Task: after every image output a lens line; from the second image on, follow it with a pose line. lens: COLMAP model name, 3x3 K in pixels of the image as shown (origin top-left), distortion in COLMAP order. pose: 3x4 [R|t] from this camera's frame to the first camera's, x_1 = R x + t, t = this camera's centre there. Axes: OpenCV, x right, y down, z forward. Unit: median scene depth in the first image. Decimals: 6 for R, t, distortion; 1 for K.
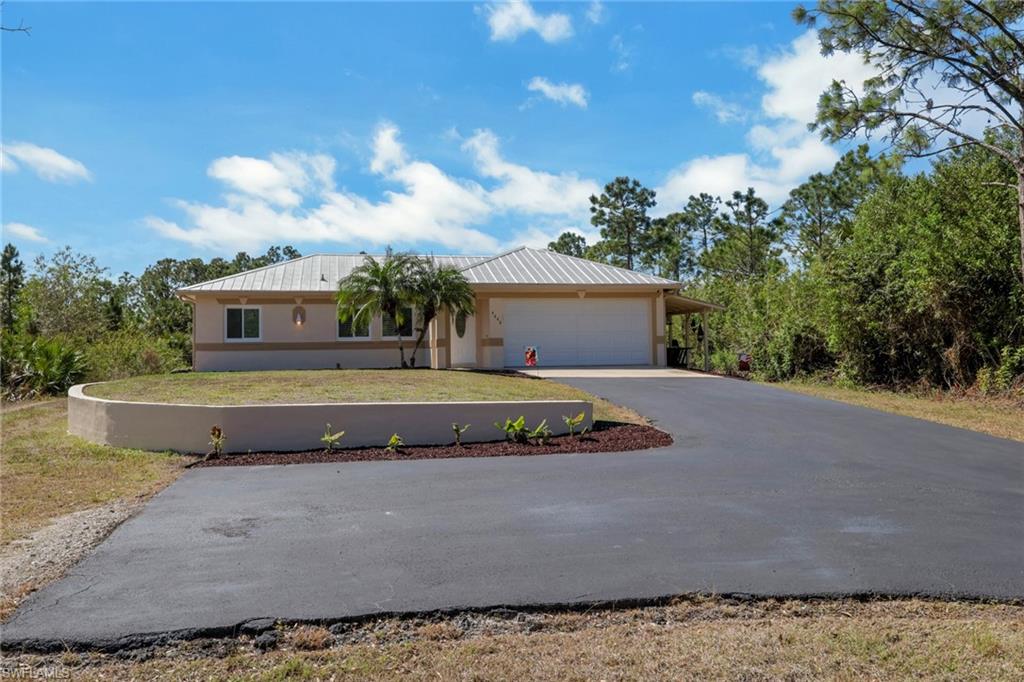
lens RADIAL K [[832.0, 0, 512.0], [0, 832.0, 341.0], [0, 0, 1]] dist [-0.000956, -0.001015]
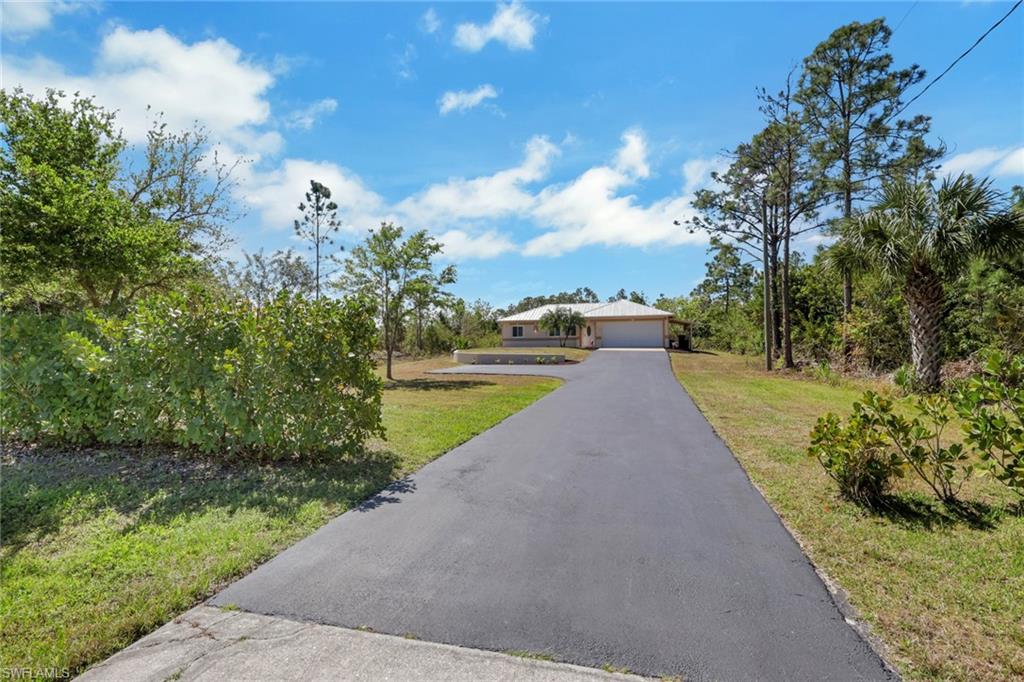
lens RADIAL K [[477.7, 0, 514.4], [0, 477.7, 342.0], [0, 0, 1]] dist [-0.002276, -0.000615]
pose [[0.896407, -0.000105, -0.443231, 0.399162], [0.005910, 0.999914, 0.011716, -0.004567], [0.443191, -0.013122, 0.896331, -0.474017]]
